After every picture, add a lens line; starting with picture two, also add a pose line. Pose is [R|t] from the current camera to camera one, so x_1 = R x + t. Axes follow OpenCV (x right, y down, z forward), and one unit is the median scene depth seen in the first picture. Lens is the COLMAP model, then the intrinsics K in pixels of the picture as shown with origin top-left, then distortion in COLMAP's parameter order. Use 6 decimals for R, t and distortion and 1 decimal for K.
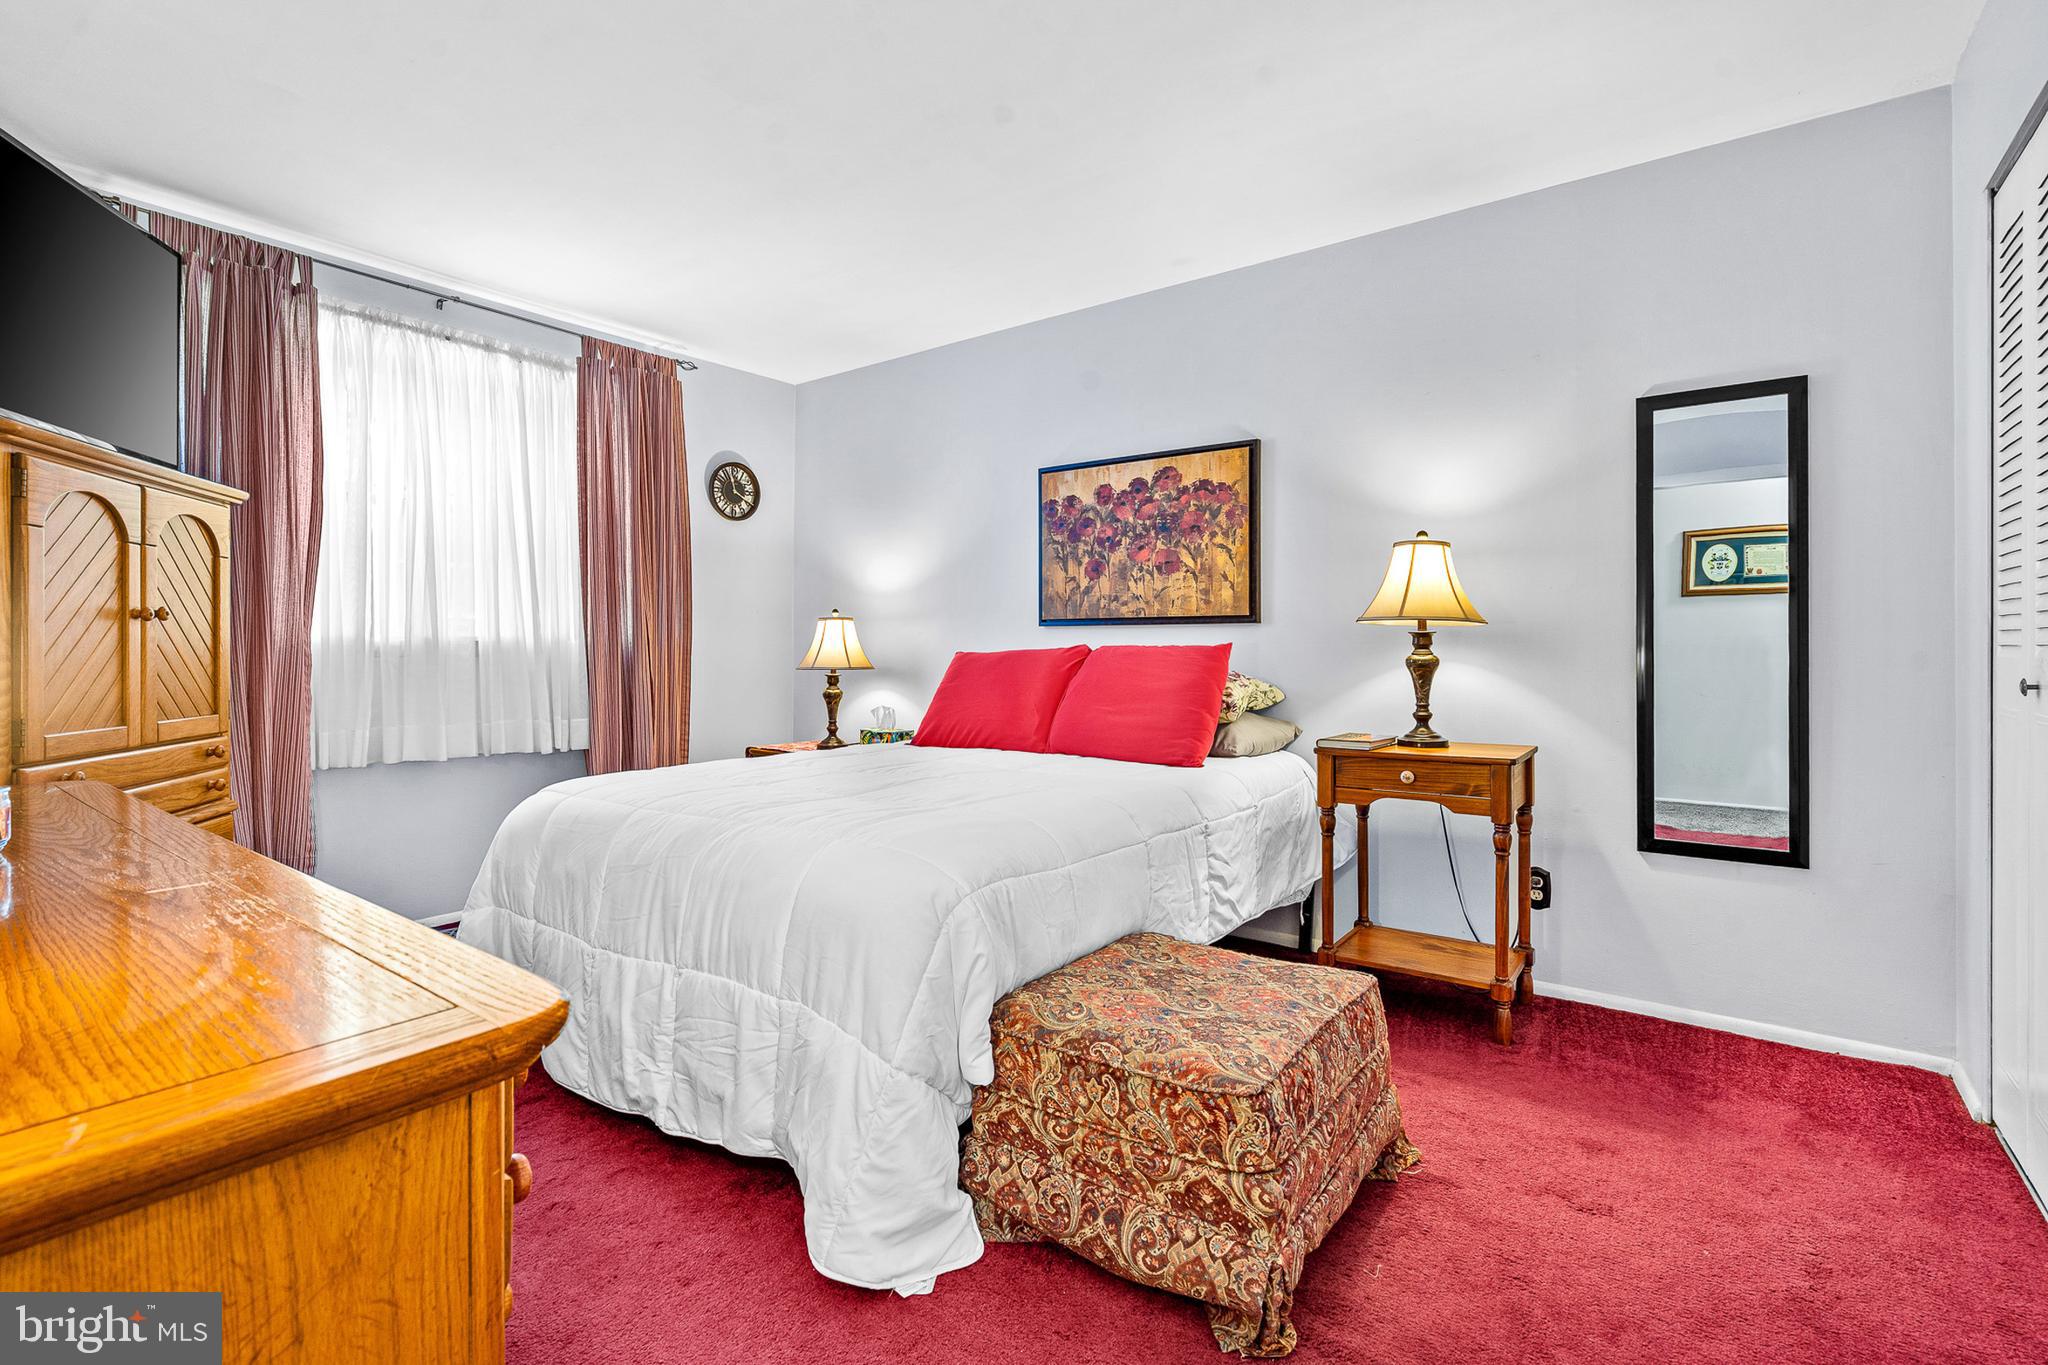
lens RADIAL K [[940.4, 0, 1020.8], [0, 940.4, 659.3], [0, 0, 1]] dist [-0.000836, -0.000584]
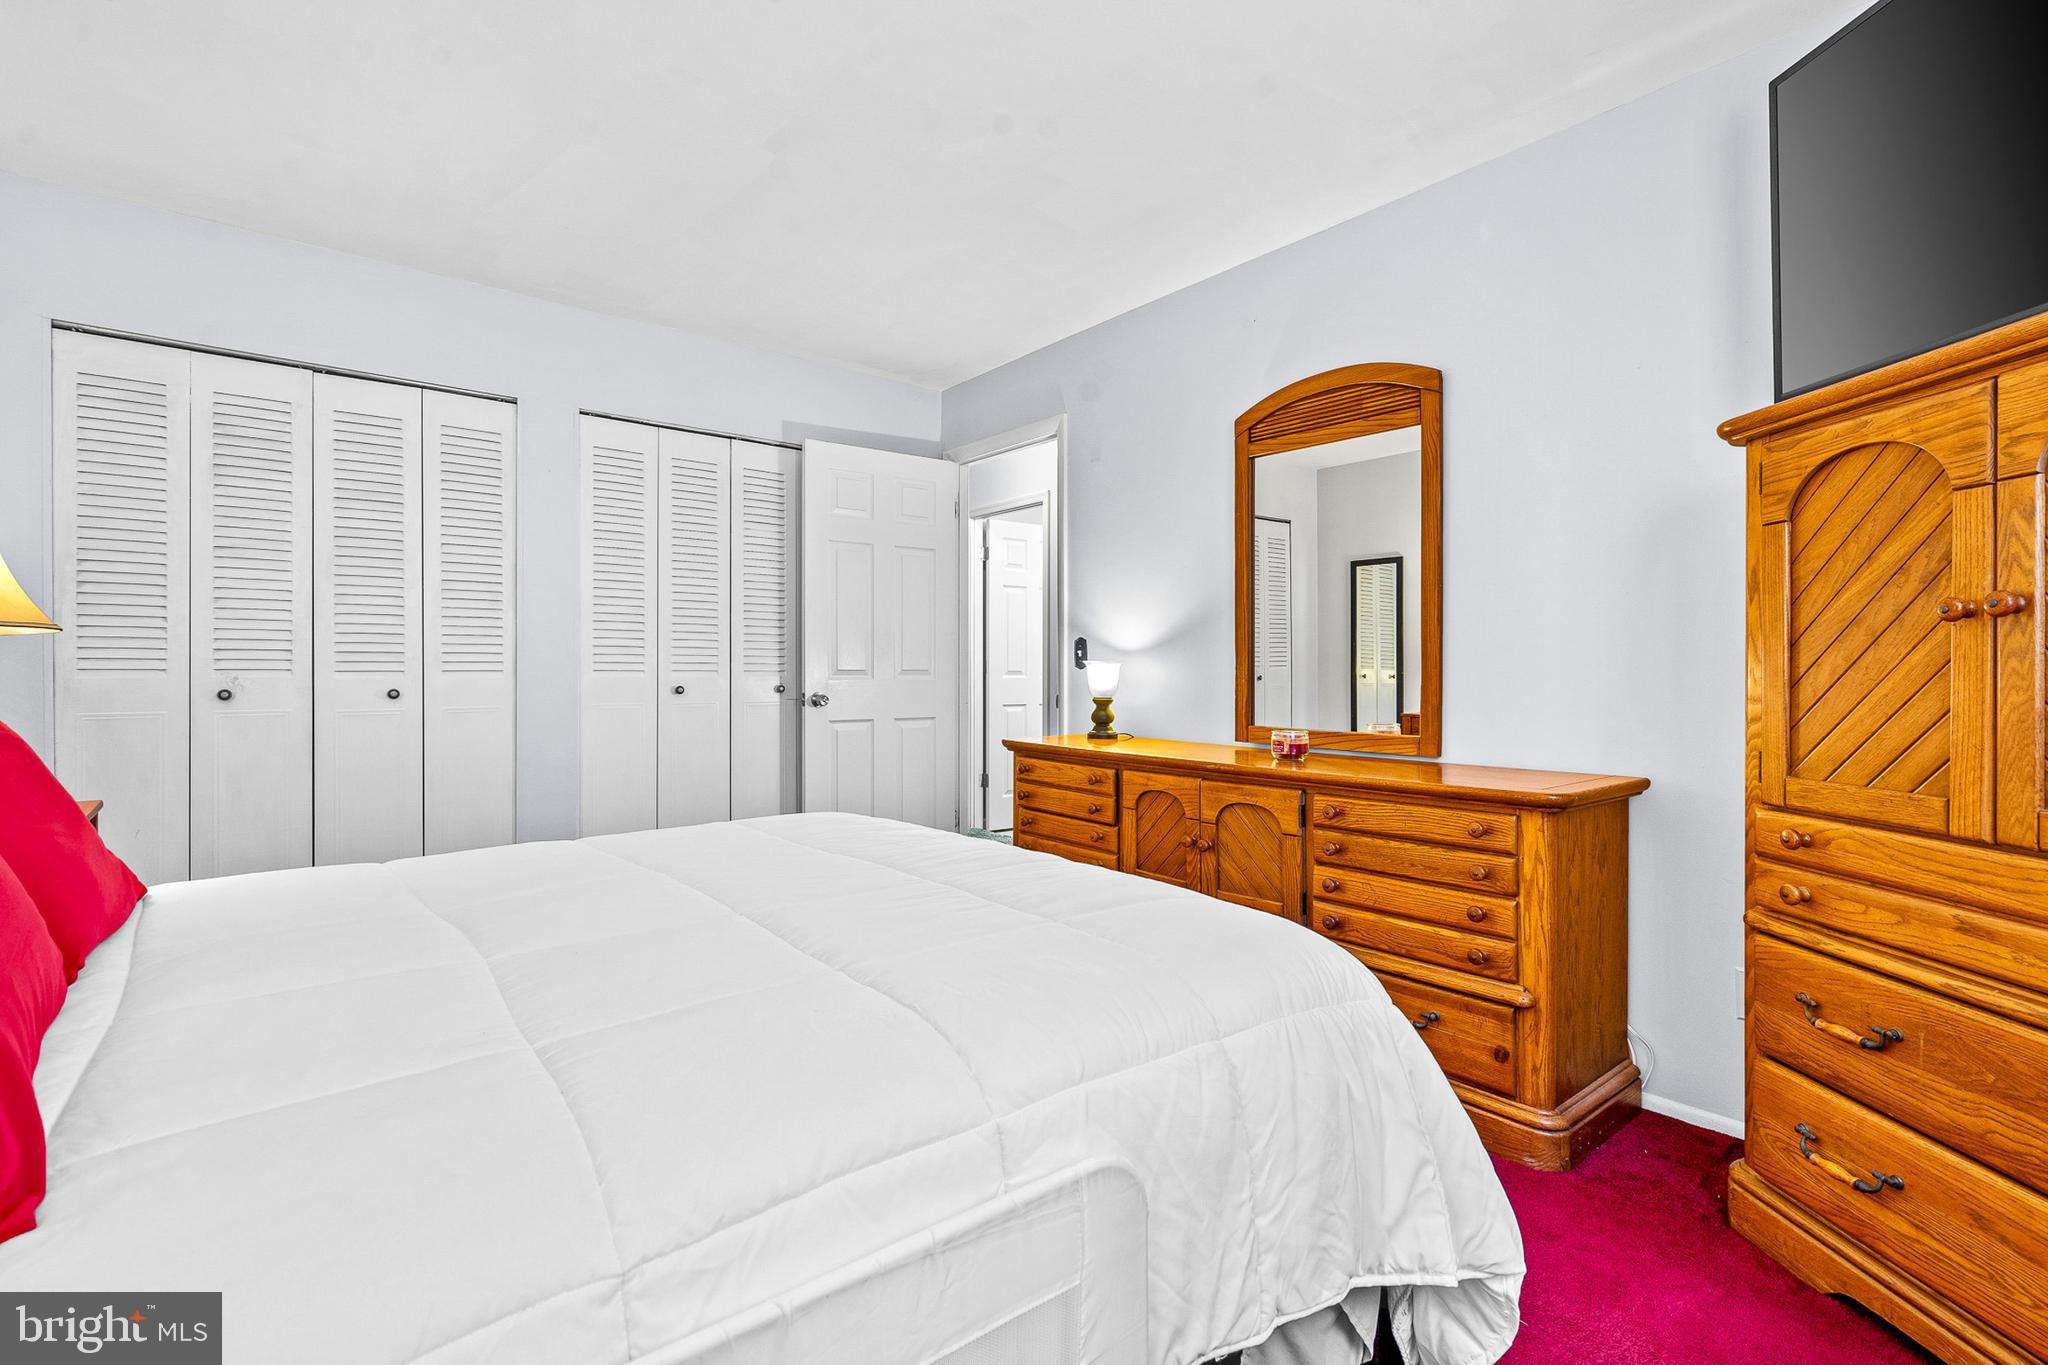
lens RADIAL K [[940.4, 0, 1020.8], [0, 940.4, 659.3], [0, 0, 1]] dist [-0.000836, -0.000584]
pose [[-0.970649, -0.000848, 0.240498, -0.377668], [-0.001228, 0.999998, -0.001431, -0.011626], [-0.240496, -0.001684, -0.970649, 1.248377]]
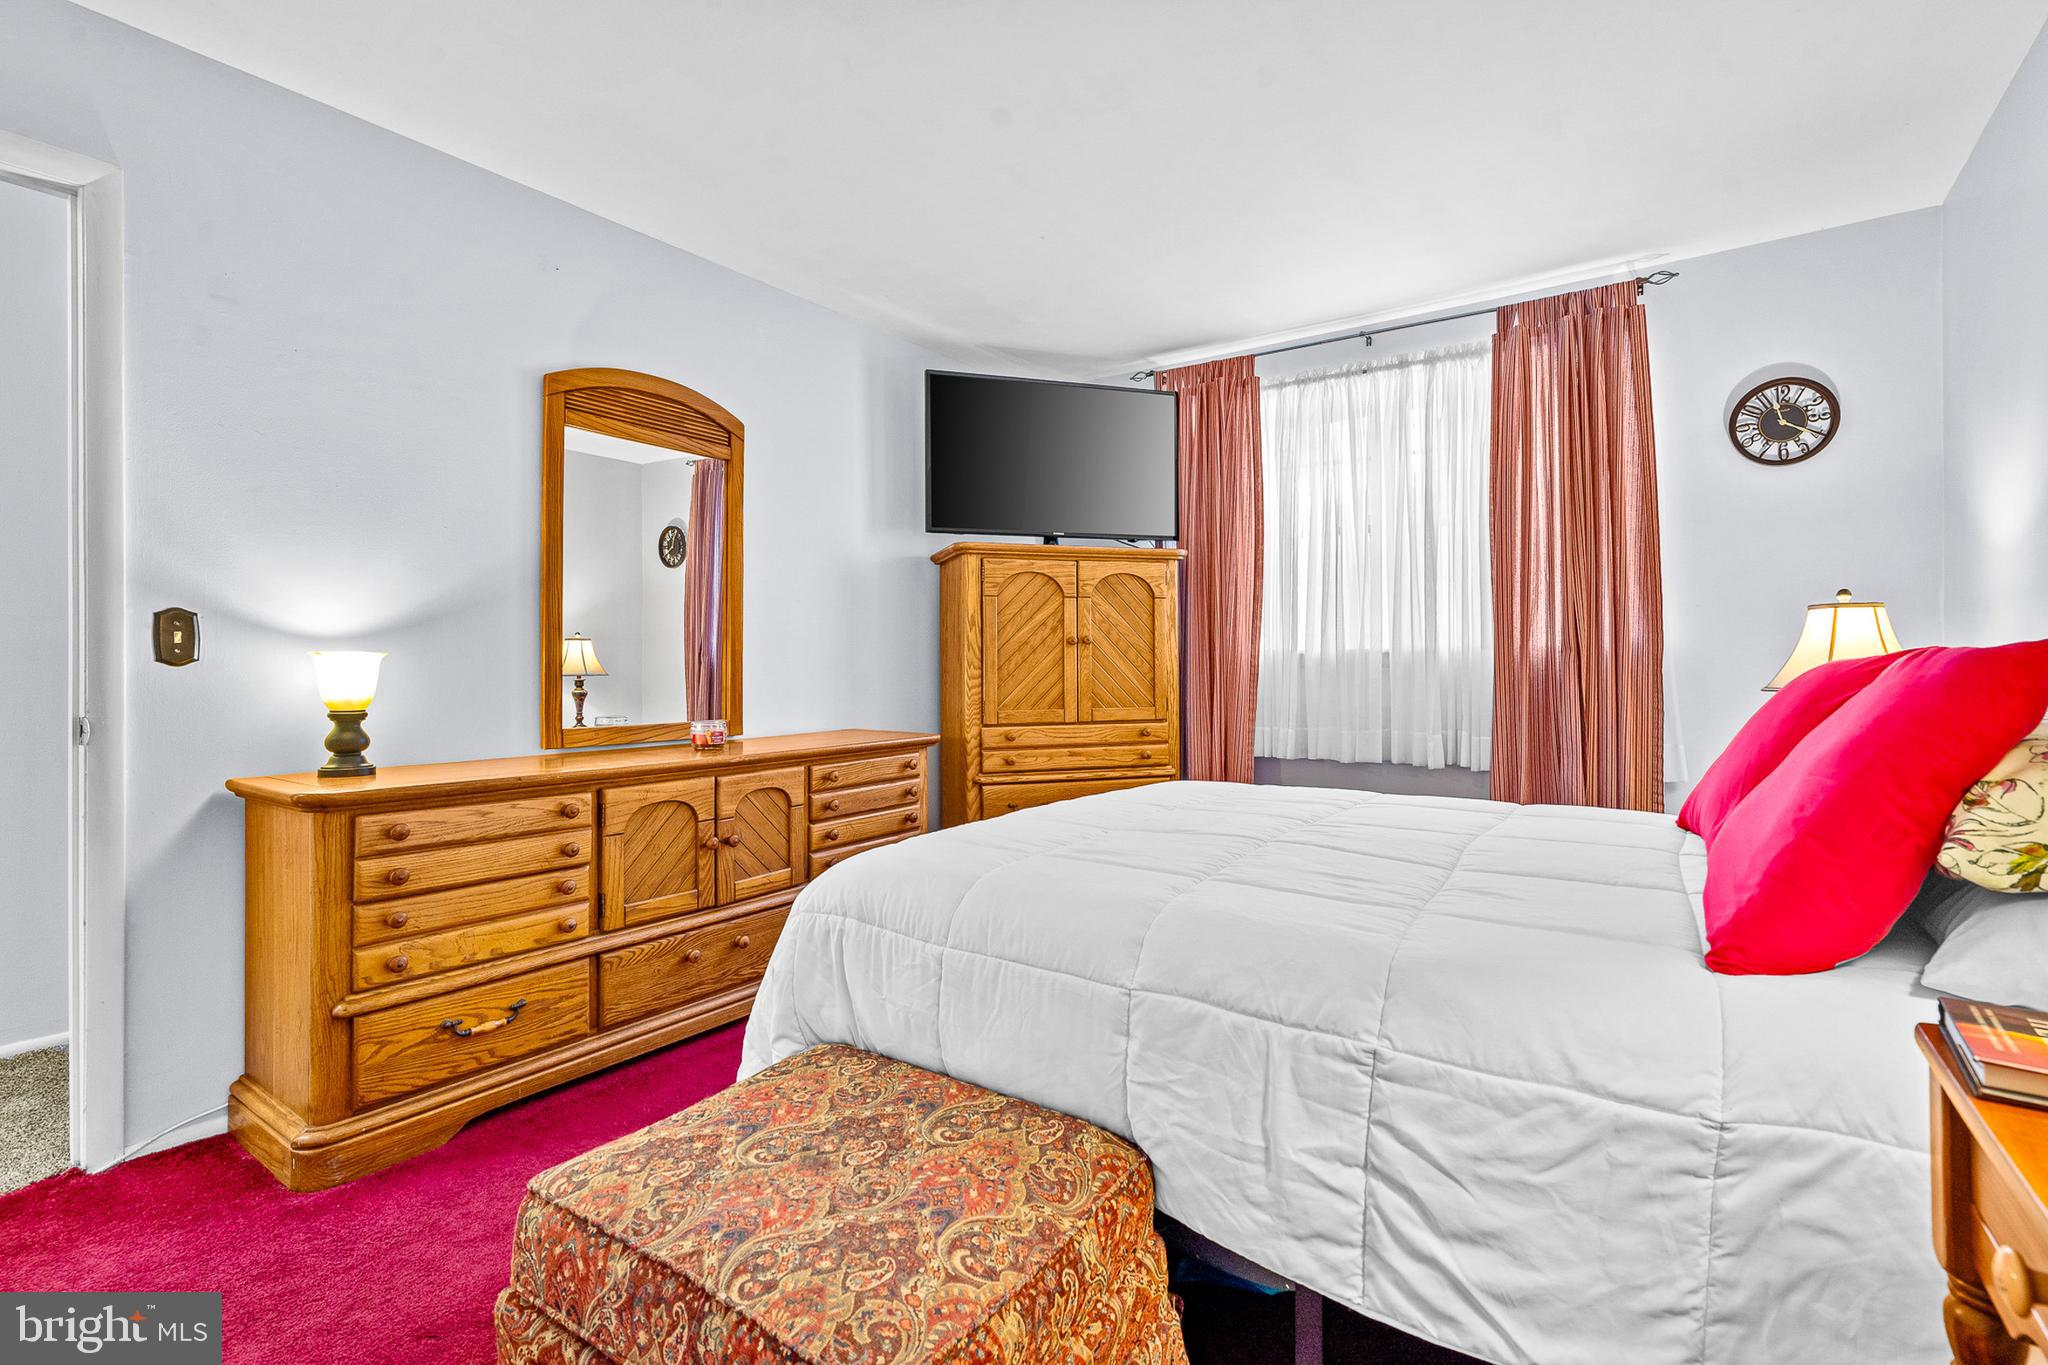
lens RADIAL K [[940.4, 0, 1020.8], [0, 940.4, 659.3], [0, 0, 1]] dist [-0.000836, -0.000584]
pose [[0.029117, -0.004911, -0.999564, 0.499074], [-0.004864, 0.999975, -0.005055, -0.005408], [0.999564, 0.005009, 0.029093, 0.635506]]
